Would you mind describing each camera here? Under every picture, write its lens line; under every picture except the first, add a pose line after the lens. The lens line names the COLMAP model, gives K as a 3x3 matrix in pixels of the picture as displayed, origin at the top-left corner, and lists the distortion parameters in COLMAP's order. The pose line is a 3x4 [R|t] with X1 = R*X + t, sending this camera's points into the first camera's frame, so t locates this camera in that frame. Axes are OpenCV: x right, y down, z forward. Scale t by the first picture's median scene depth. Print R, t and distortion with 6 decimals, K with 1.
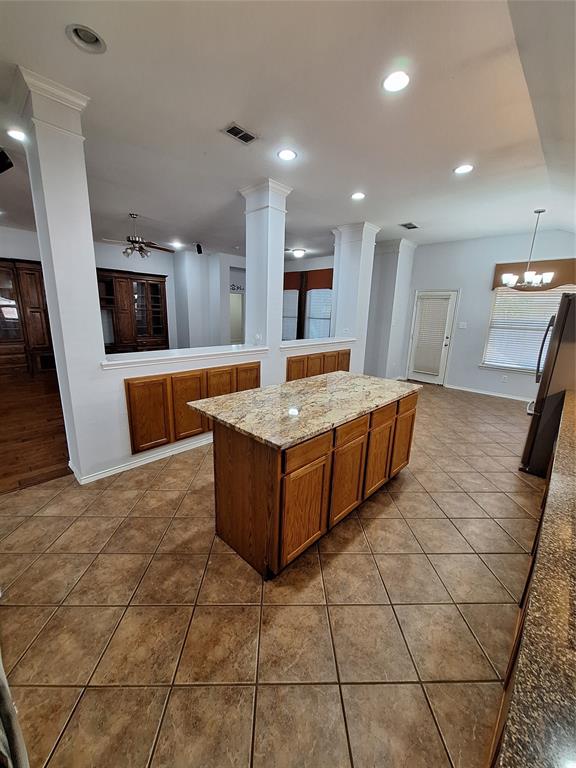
lens RADIAL K [[303.6, 0, 288.0], [0, 303.6, 384.0], [0, 0, 1]] dist [0.003290, 0.000193]
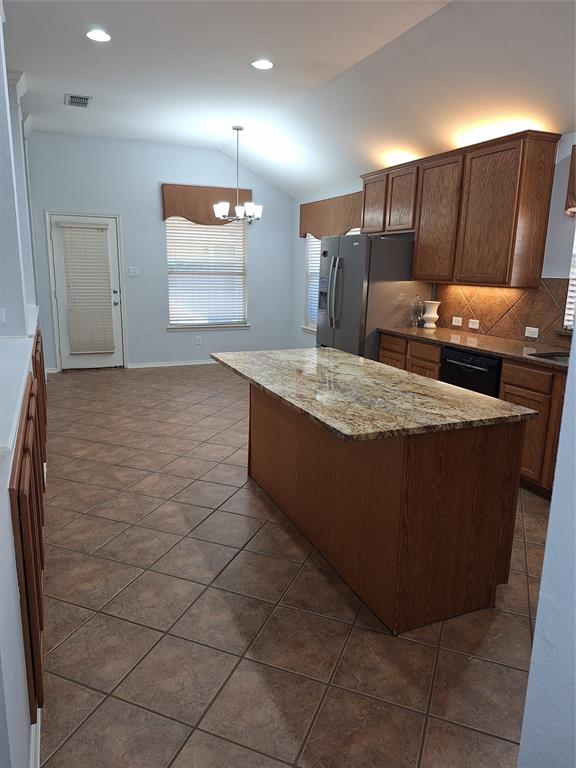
lens RADIAL K [[531.7, 0, 288.0], [0, 531.7, 384.0], [0, 0, 1]] dist [0.046207, -0.005677]
pose [[0.392919, -0.226107, 0.891342, -0.440542], [0.212903, 0.965331, 0.151025, -0.068156], [-0.894588, 0.130429, 0.427435, 0.261990]]
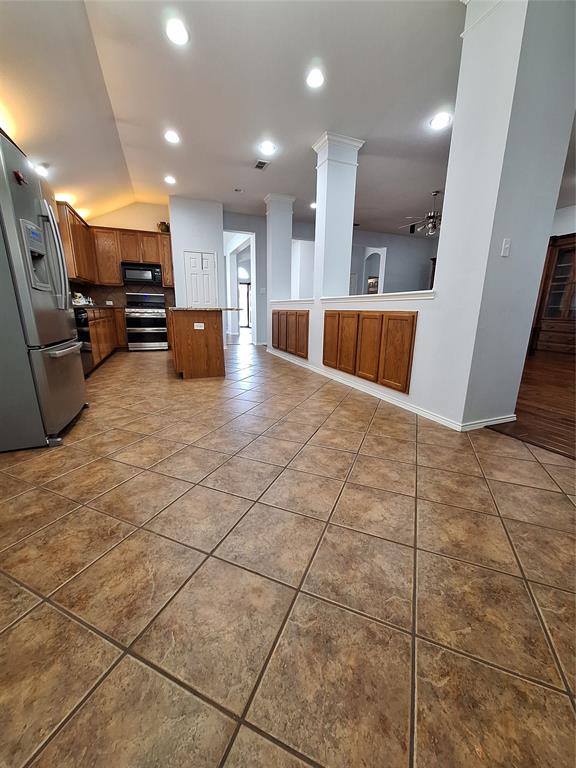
lens RADIAL K [[302.6, 0, 287.3], [0, 302.6, 380.9], [0, 0, 1]] dist [-0.002696, 0.000251]
pose [[-0.418216, 0.183070, -0.889708, 0.735170], [-0.233501, 0.924897, 0.300070, -0.108628], [0.877823, 0.333242, -0.344060, 1.015693]]
